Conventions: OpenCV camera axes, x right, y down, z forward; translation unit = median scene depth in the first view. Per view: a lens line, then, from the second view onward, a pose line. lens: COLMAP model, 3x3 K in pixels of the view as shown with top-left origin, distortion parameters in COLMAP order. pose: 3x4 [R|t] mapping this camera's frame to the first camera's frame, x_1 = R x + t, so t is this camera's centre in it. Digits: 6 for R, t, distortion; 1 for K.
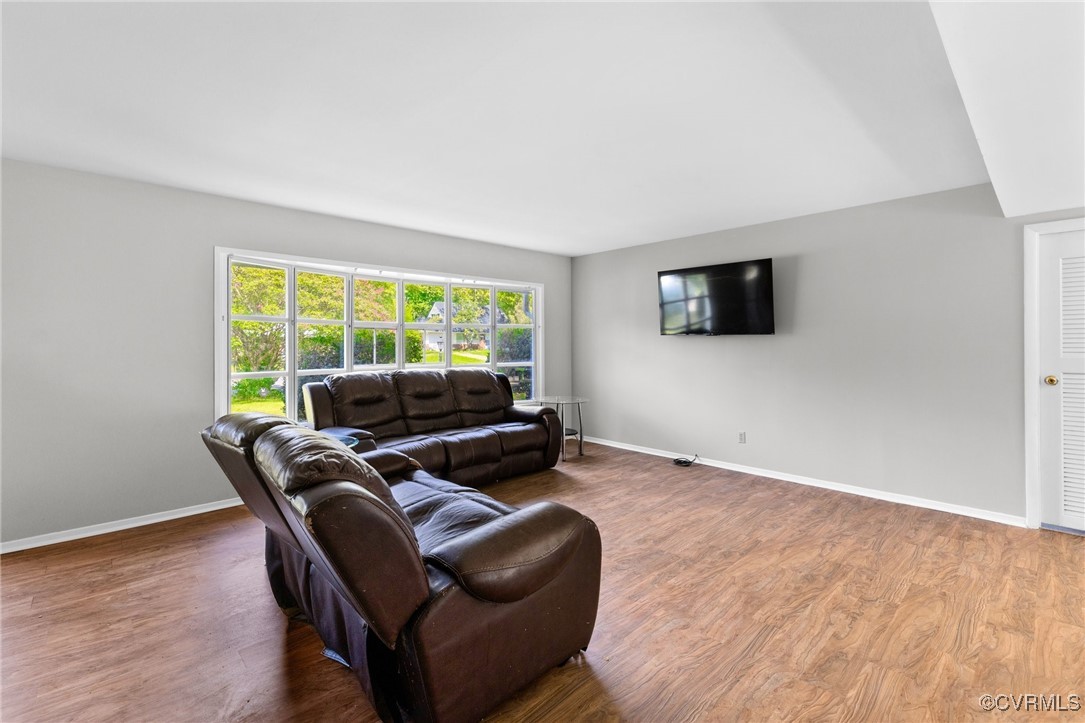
lens RADIAL K [[473.9, 0, 539.2], [0, 473.9, 340.6], [0, 0, 1]] dist [-0.001643, -0.000091]
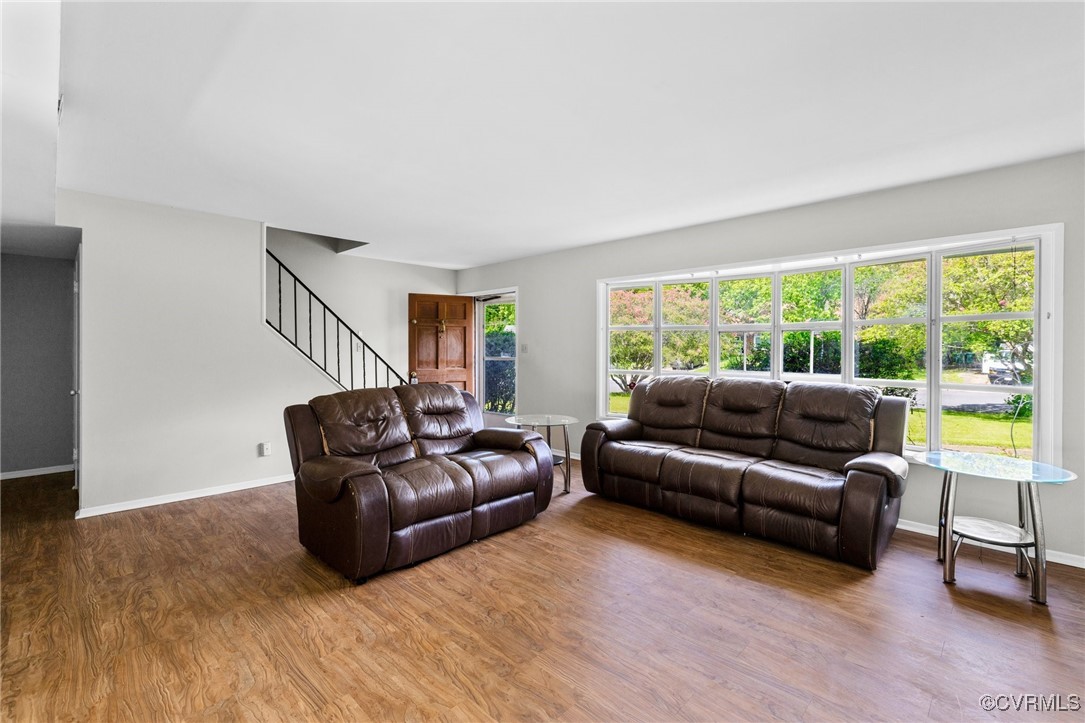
lens RADIAL K [[473.9, 0, 543.8], [0, 473.9, 355.9], [0, 0, 1]] dist [-0.001643, -0.000091]
pose [[0.050029, 0.016263, -0.998615, 1.004639], [0.003328, 0.999859, 0.016450, 0.006655], [0.998742, -0.004146, 0.049968, 1.039545]]
